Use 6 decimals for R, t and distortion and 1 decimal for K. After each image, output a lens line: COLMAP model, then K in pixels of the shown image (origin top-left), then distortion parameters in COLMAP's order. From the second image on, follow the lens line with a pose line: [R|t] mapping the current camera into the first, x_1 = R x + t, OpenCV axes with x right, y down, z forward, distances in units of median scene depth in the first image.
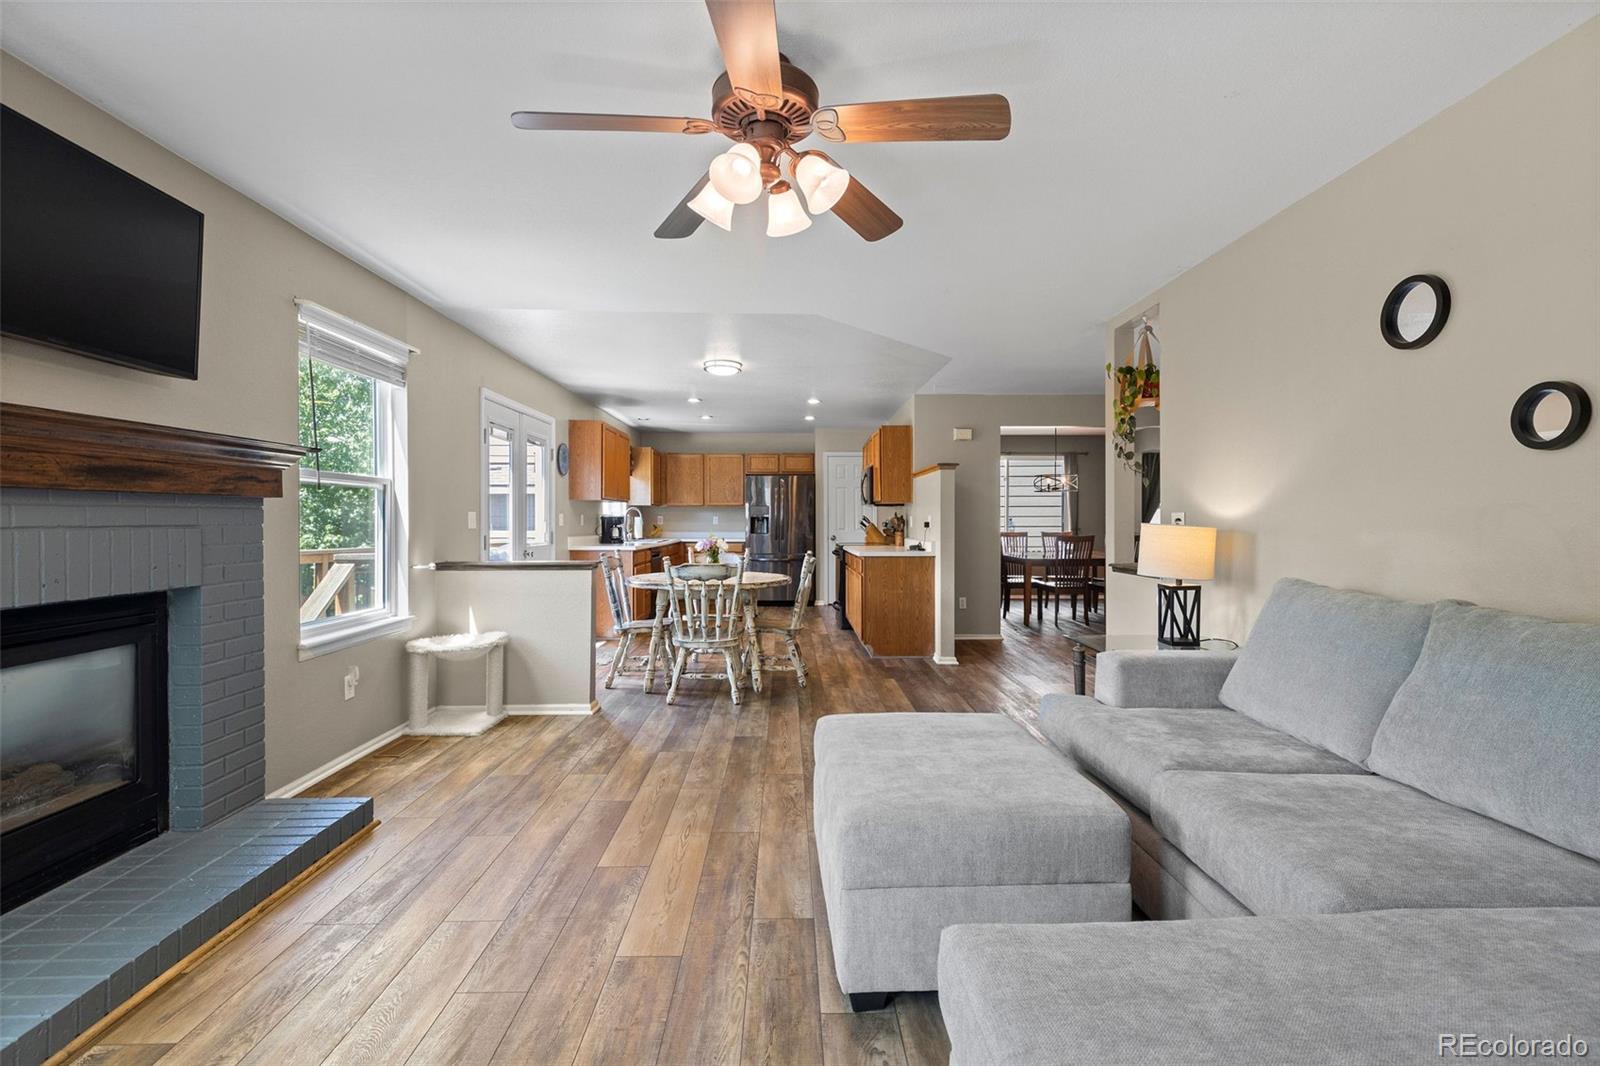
lens RADIAL K [[728.3, 0, 825.7], [0, 728.3, 510.1], [0, 0, 1]] dist [0.007674, -0.002779]
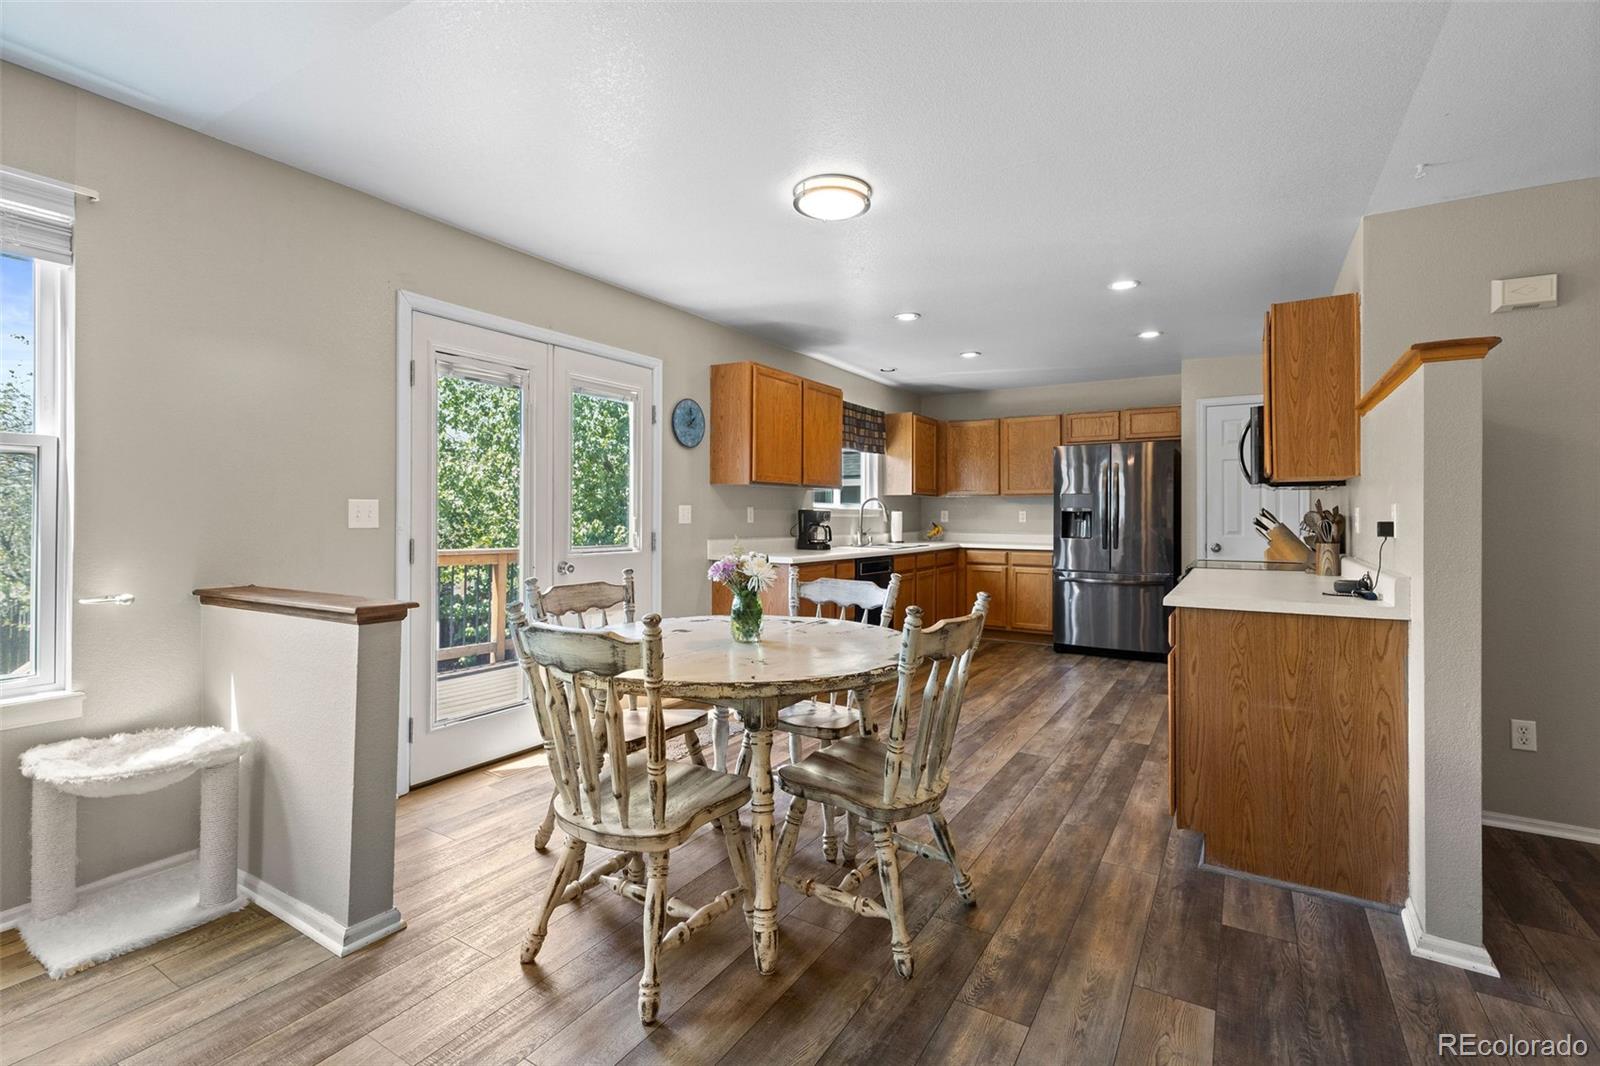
lens RADIAL K [[728.3, 0, 803.3], [0, 728.3, 513.7], [0, 0, 1]] dist [0.007674, -0.002779]
pose [[0.822230, 0.001205, -0.569155, 0.080105], [0.004415, 0.999954, 0.008495, 0.005793], [0.569139, -0.009498, 0.822187, 0.395447]]
